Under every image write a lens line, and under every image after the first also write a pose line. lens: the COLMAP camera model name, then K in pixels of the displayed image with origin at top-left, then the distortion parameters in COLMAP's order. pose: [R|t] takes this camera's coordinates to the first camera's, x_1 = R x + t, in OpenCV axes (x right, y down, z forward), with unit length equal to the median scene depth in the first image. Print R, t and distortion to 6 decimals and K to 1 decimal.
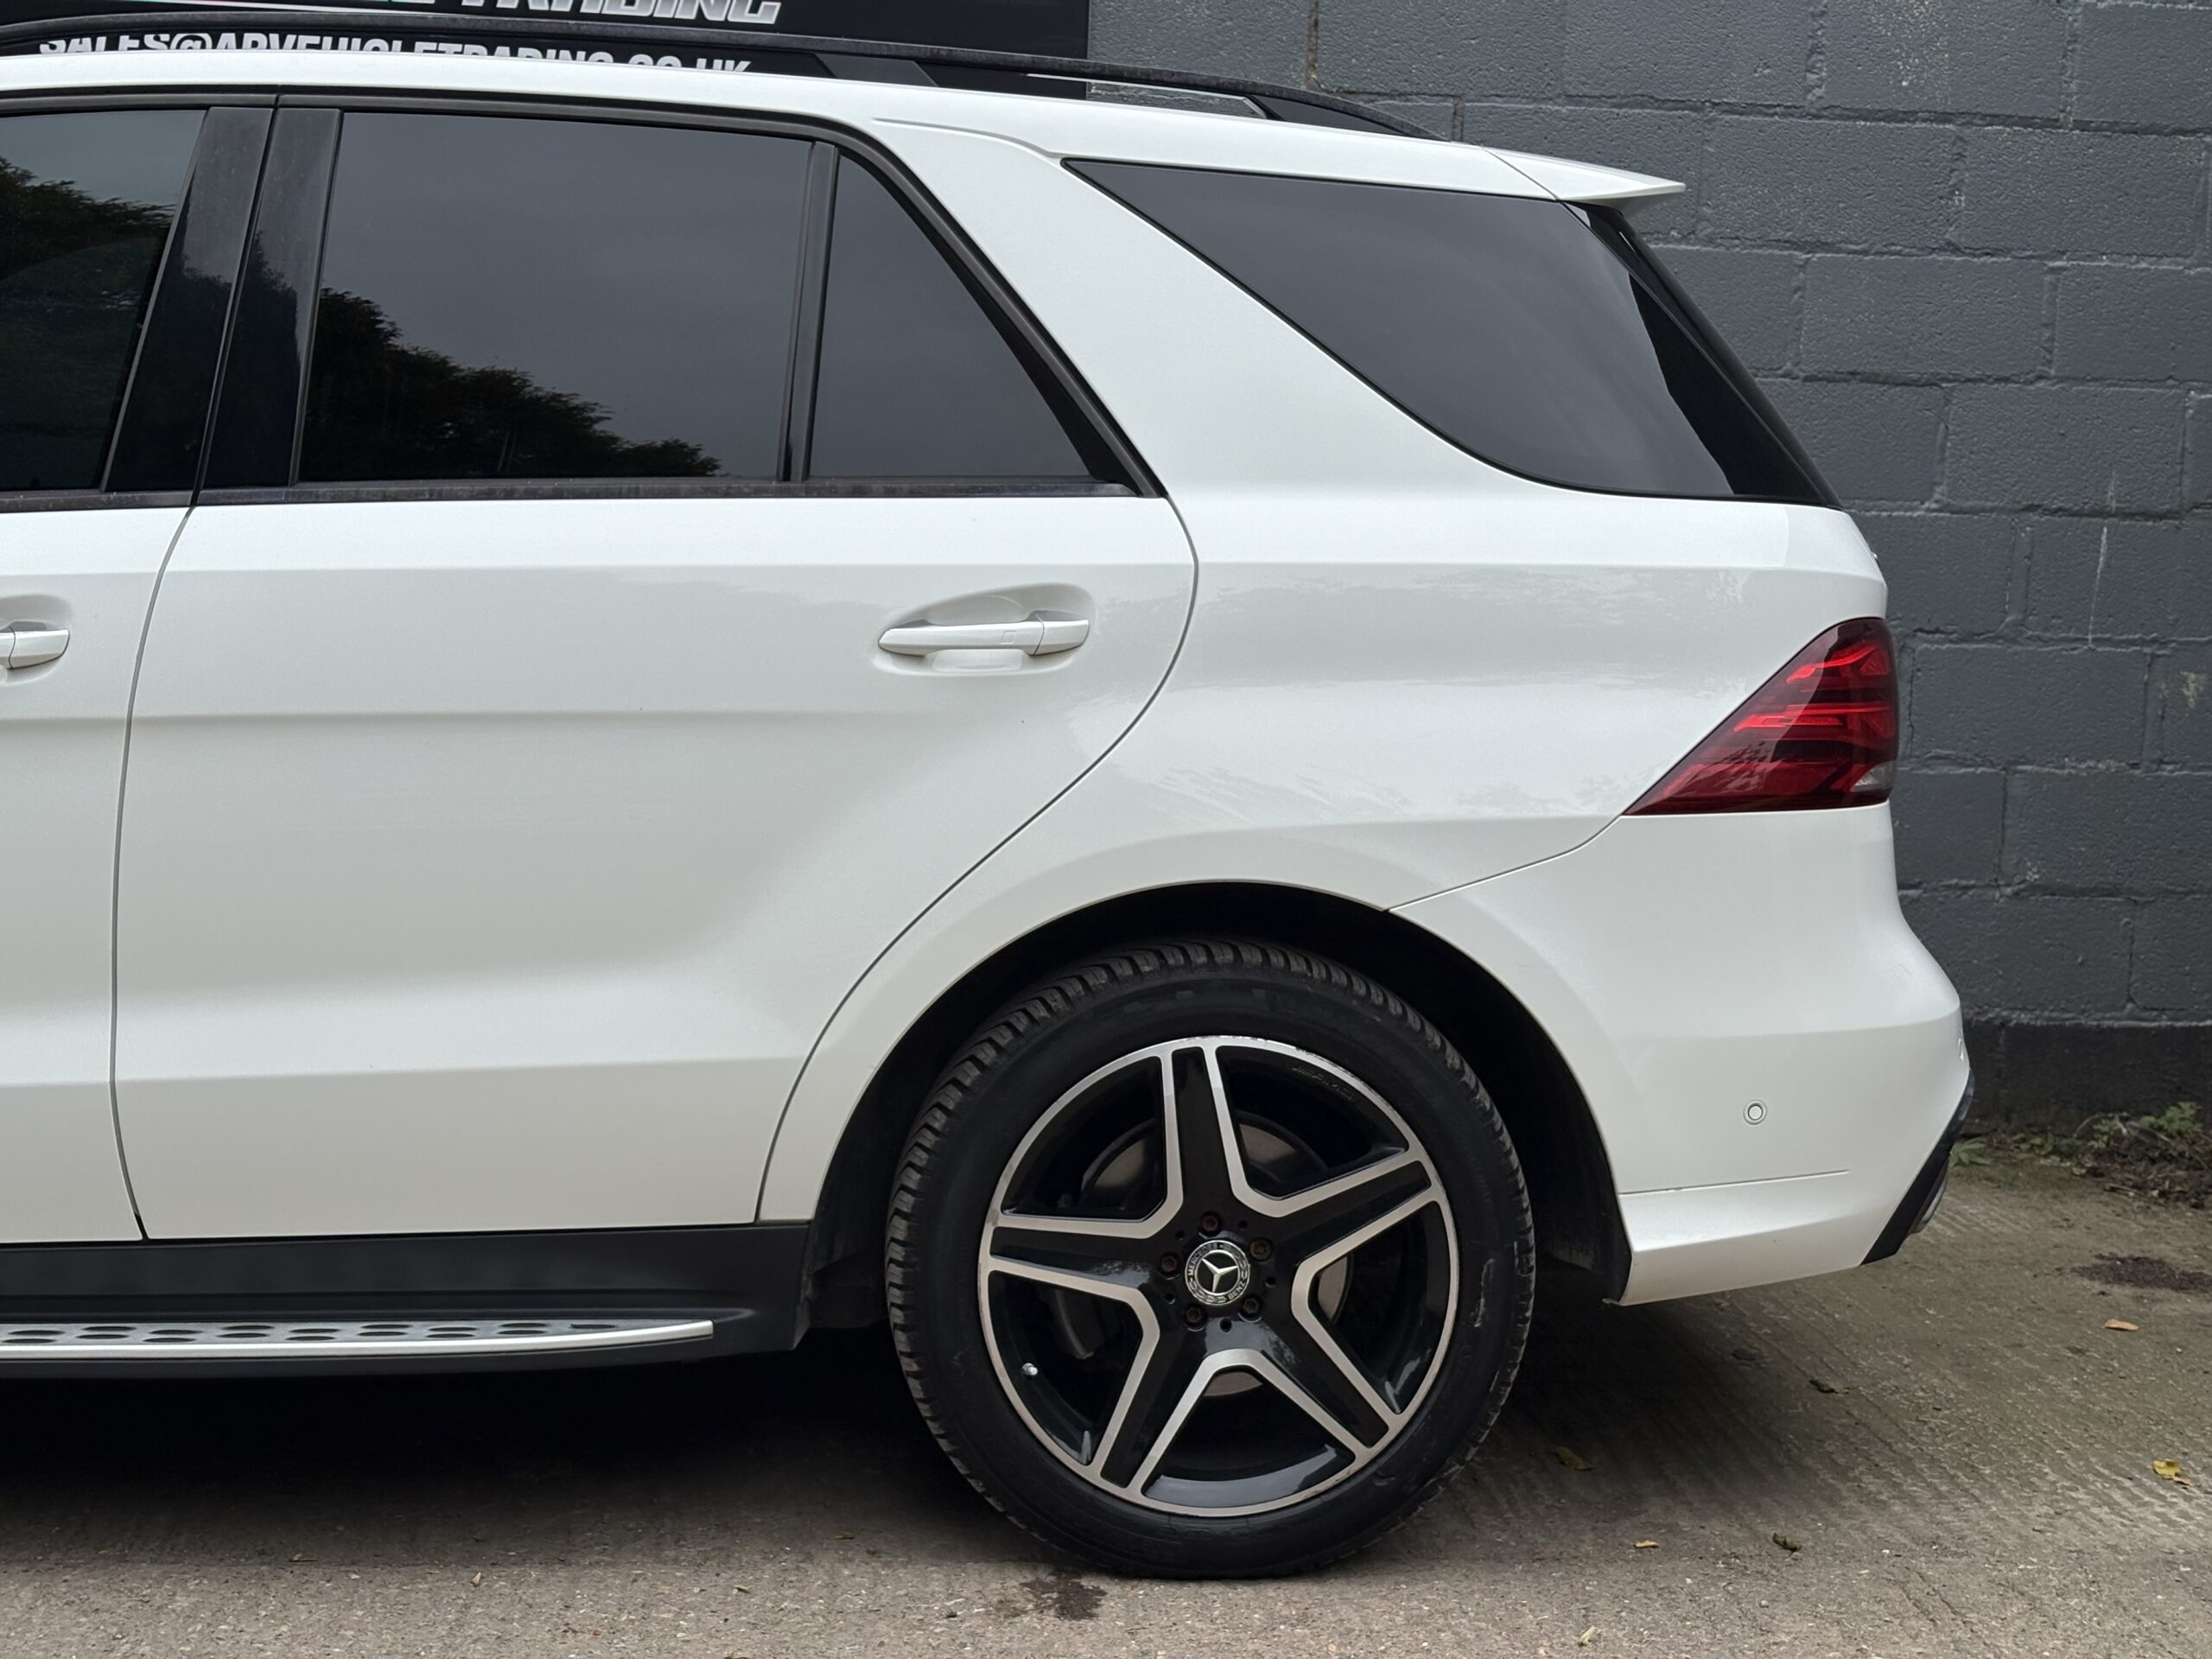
lens RADIAL K [[3298.8, 0, 1106.0], [0, 3298.8, 829.5], [0, 0, 1]] dist [0.206076, -0.812071]
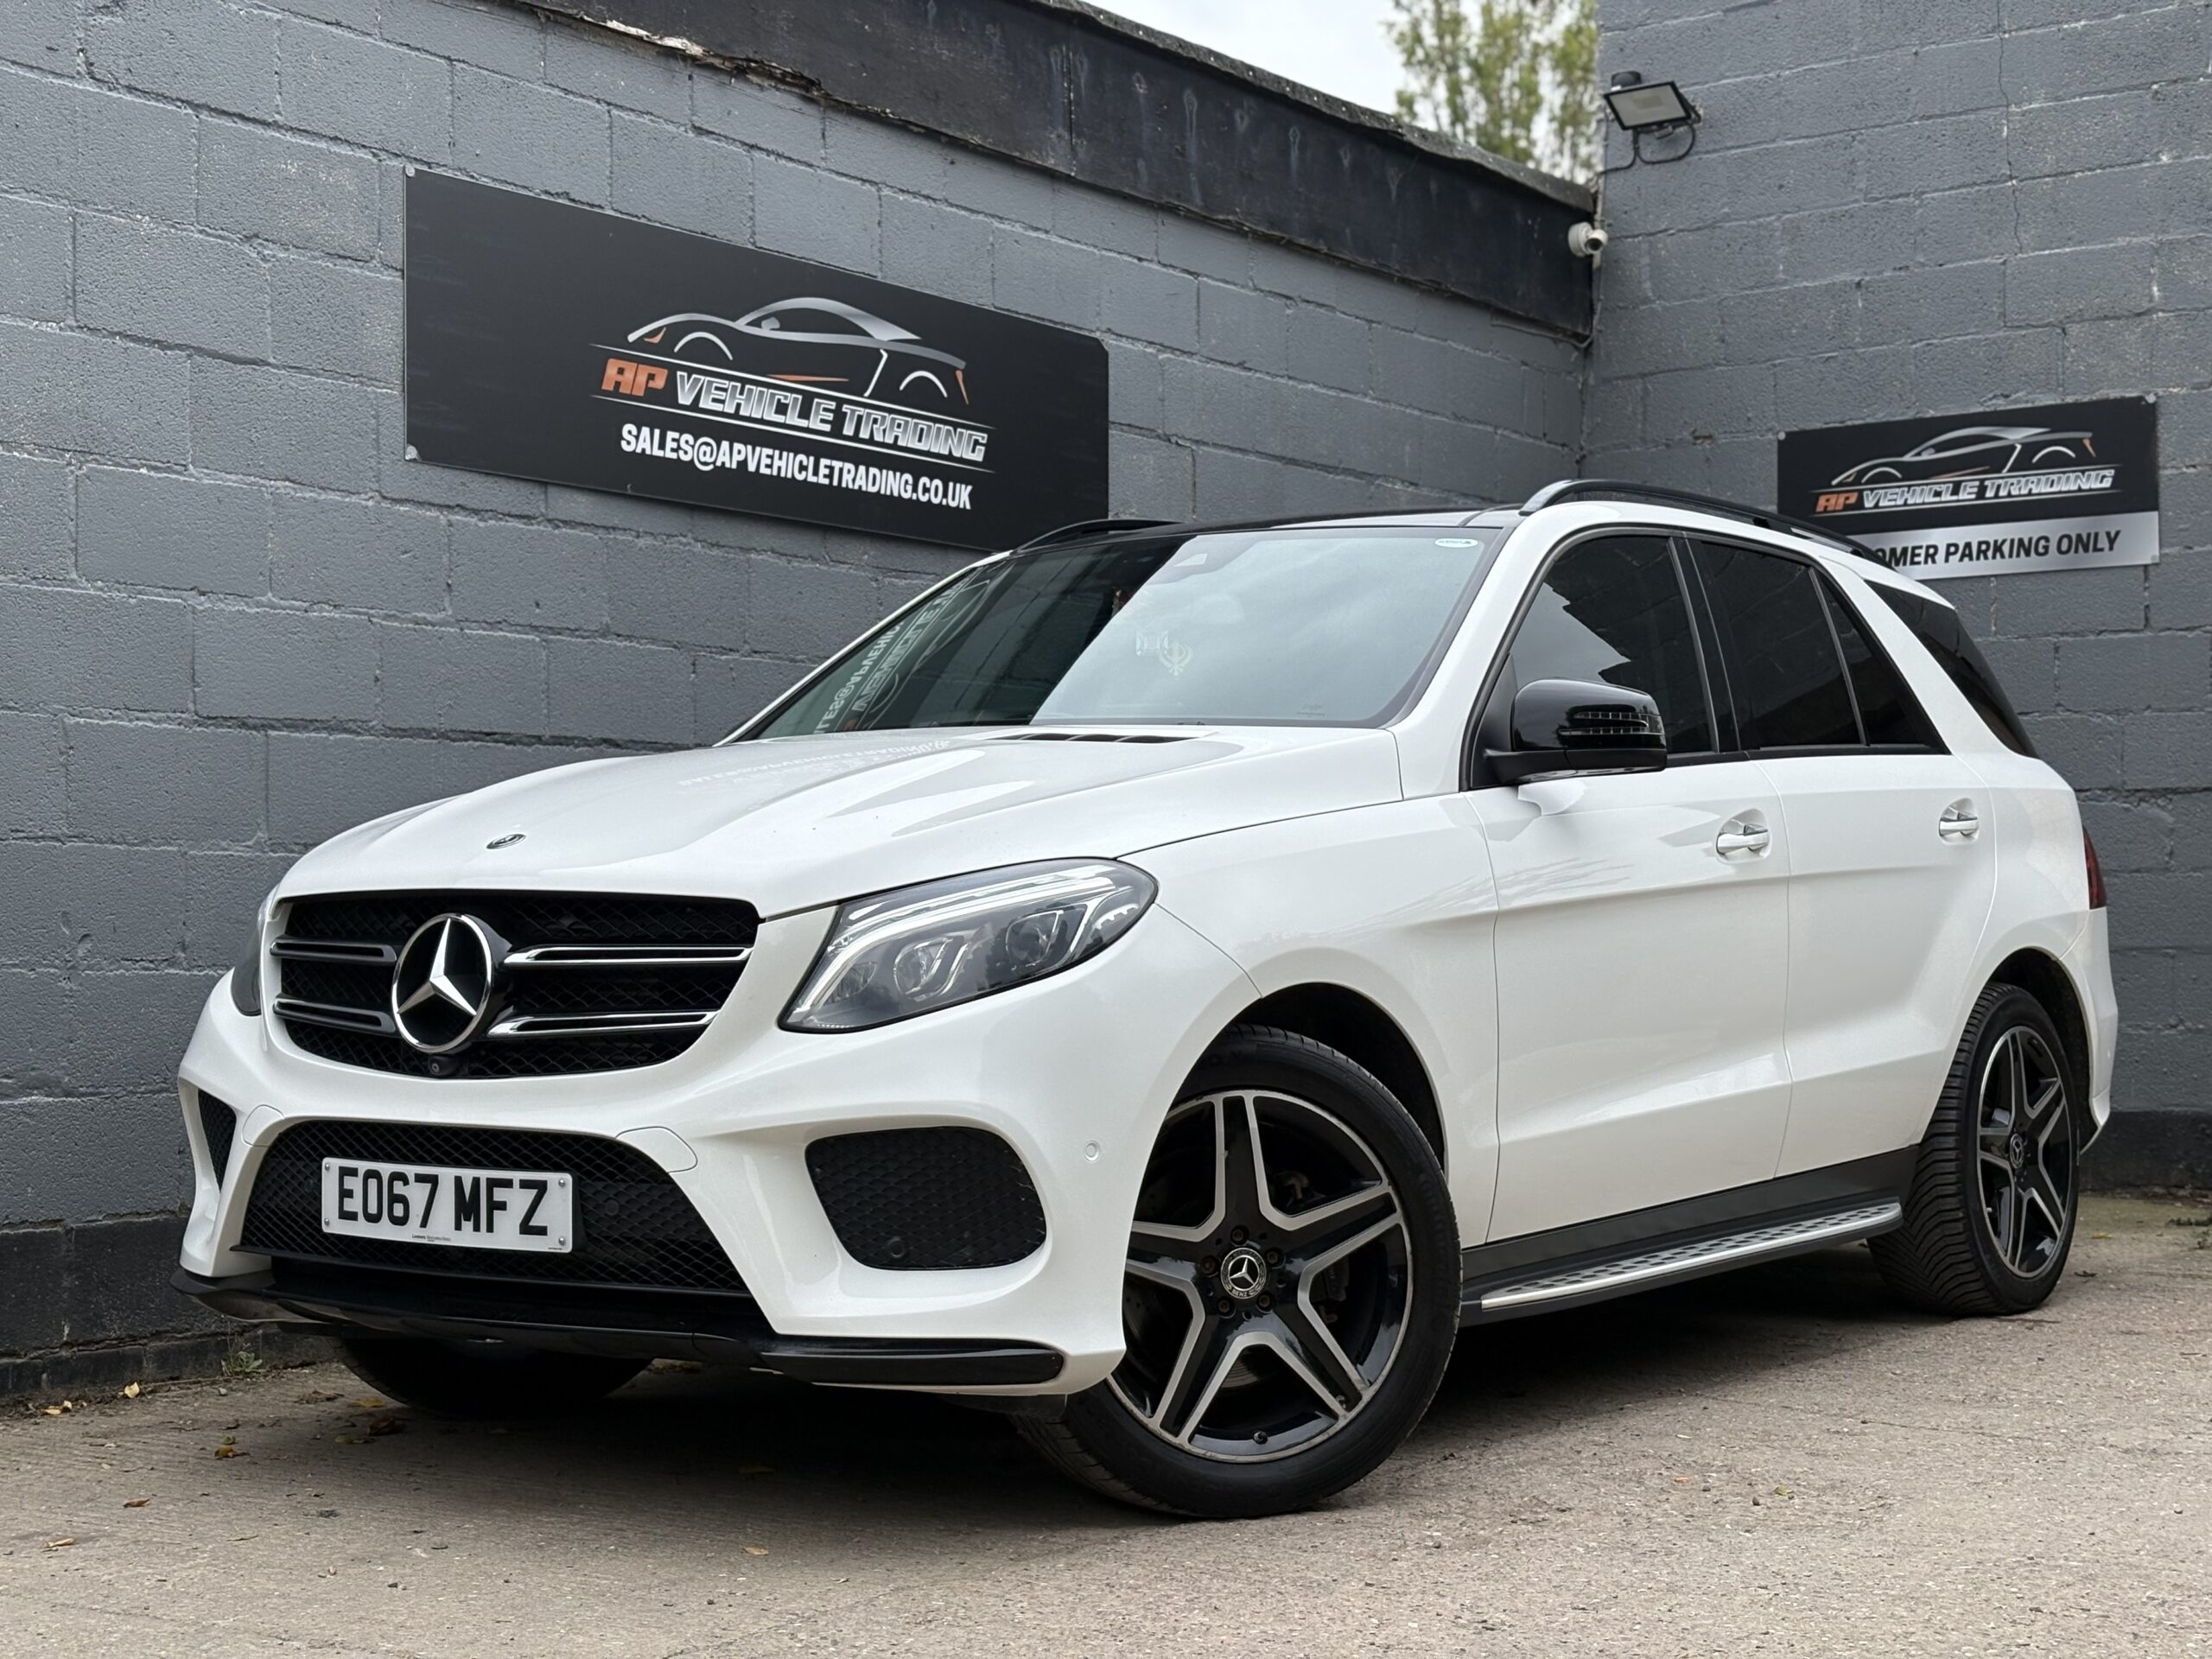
lens RADIAL K [[3298.8, 0, 1106.0], [0, 3298.8, 829.5], [0, 0, 1]] dist [0.206076, -0.812071]
pose [[0.647769, -0.017721, 0.761631, -1.805380], [0.106879, 0.991956, -0.067821, 0.022650], [-0.754303, 0.125335, 0.644452, 0.118200]]
